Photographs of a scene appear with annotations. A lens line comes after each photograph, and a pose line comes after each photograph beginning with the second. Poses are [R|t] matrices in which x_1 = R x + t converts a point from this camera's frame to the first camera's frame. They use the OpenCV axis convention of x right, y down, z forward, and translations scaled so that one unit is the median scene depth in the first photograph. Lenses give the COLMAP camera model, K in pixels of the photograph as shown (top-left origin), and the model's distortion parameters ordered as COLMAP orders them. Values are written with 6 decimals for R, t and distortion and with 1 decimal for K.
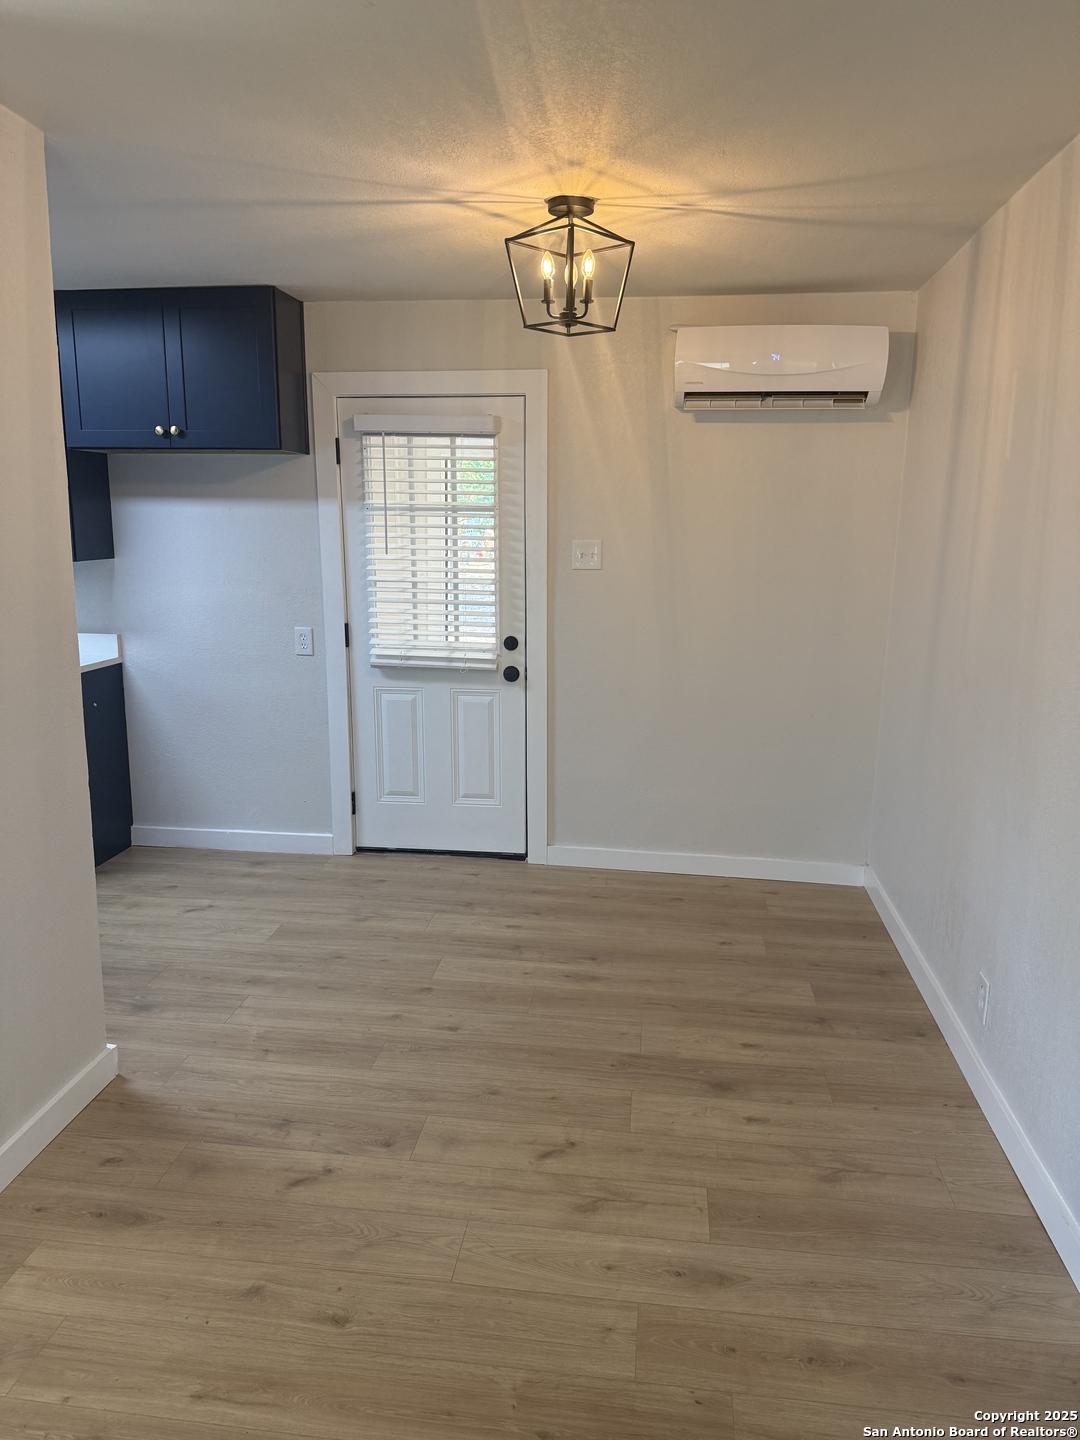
lens RADIAL K [[993.3, 0, 534.9], [0, 993.3, 712.0], [0, 0, 1]] dist [0.103287, -0.123793]
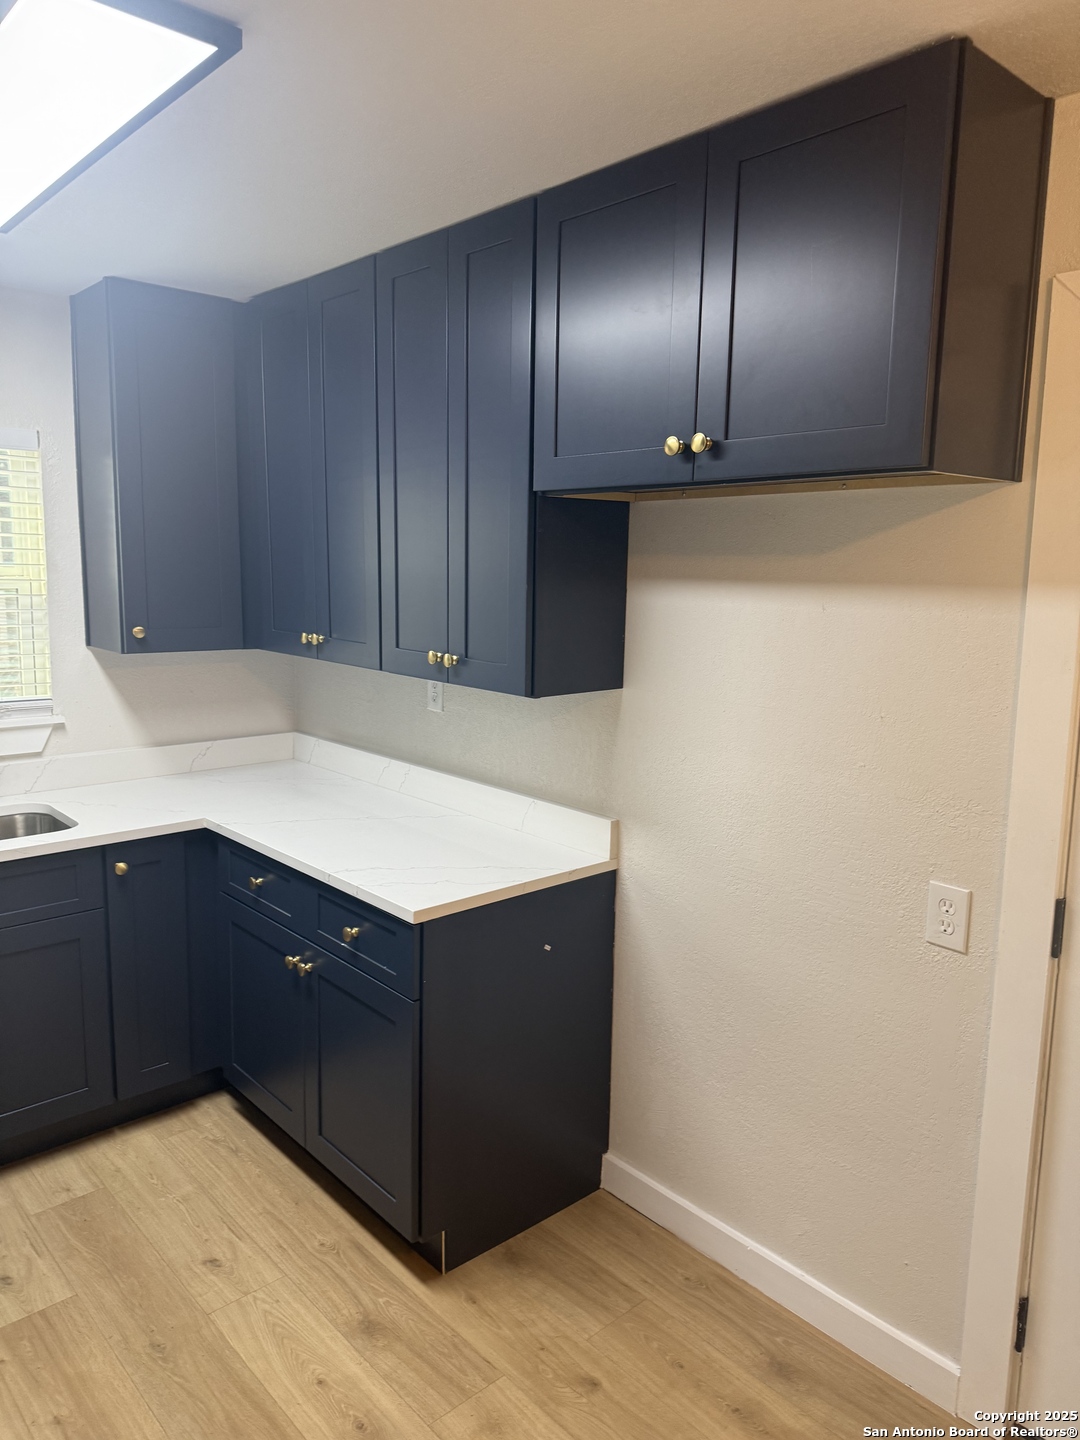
lens RADIAL K [[1039.0, 0, 540.0], [0, 1039.0, 720.0], [0, 0, 1]] dist [0.047801, -0.046597]
pose [[0.765377, 0.112925, -0.633597, -0.096887], [-0.140946, 0.989998, 0.006185, -0.142110], [0.627958, 0.084569, 0.773638, 0.576588]]
